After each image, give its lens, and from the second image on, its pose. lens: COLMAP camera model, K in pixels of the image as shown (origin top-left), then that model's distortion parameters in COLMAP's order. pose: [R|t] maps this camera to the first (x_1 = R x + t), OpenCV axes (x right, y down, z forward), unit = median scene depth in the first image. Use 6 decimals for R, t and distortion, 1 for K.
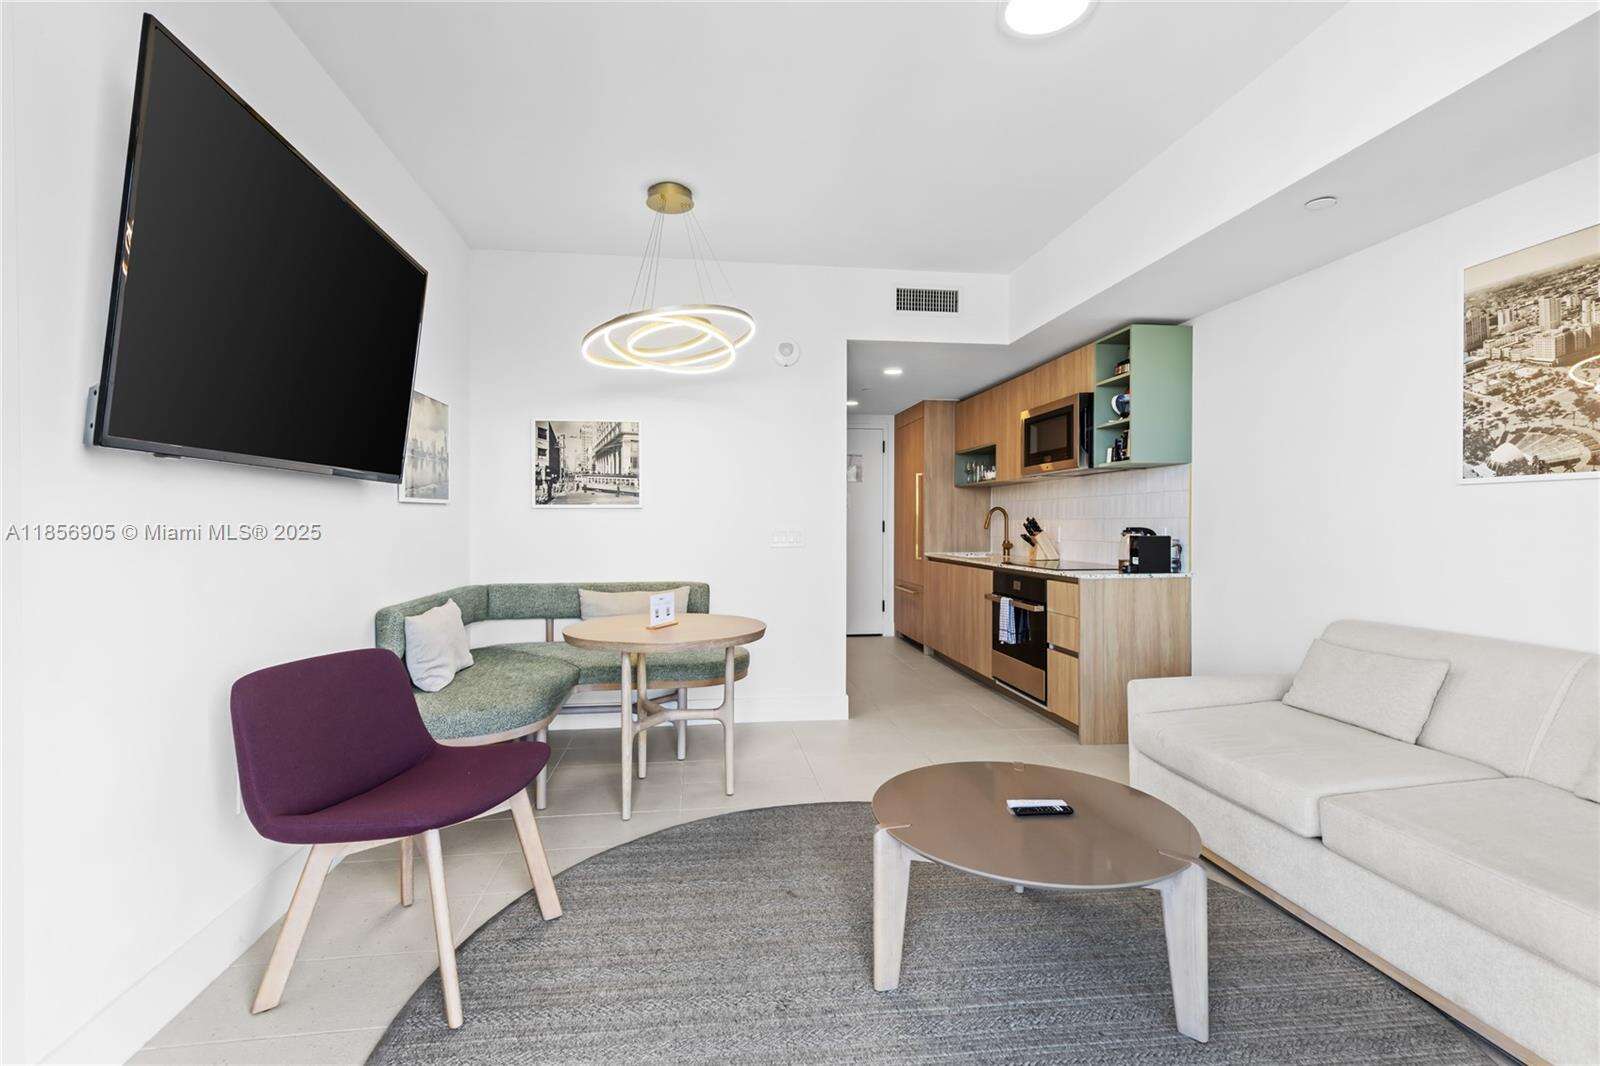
lens RADIAL K [[737.0, 0, 814.1], [0, 737.0, 501.5], [0, 0, 1]] dist [0.002376, 0.000172]
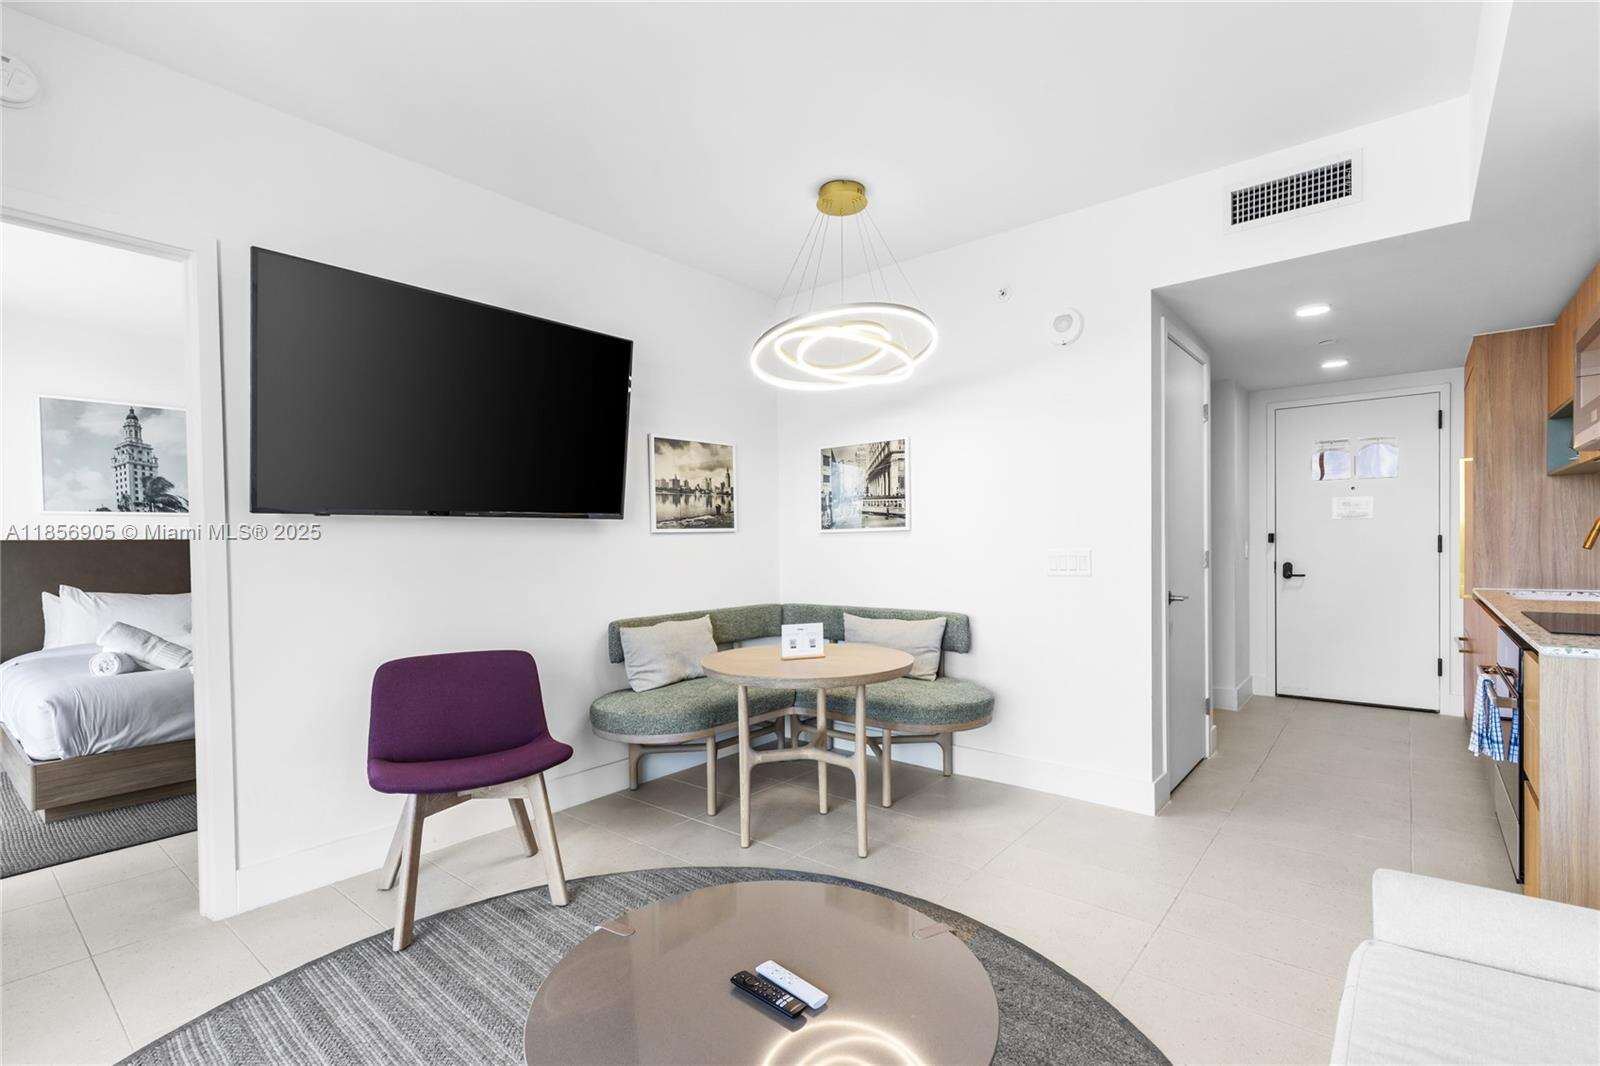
lens RADIAL K [[748.8, 0, 803.3], [0, 748.8, 526.8], [0, 0, 1]] dist [0.003935, -0.000435]
pose [[0.660828, -0.025182, -0.750115, 0.391435], [0.035465, 0.999368, -0.002306, 0.001689], [0.749699, -0.025079, 0.661304, 0.273889]]
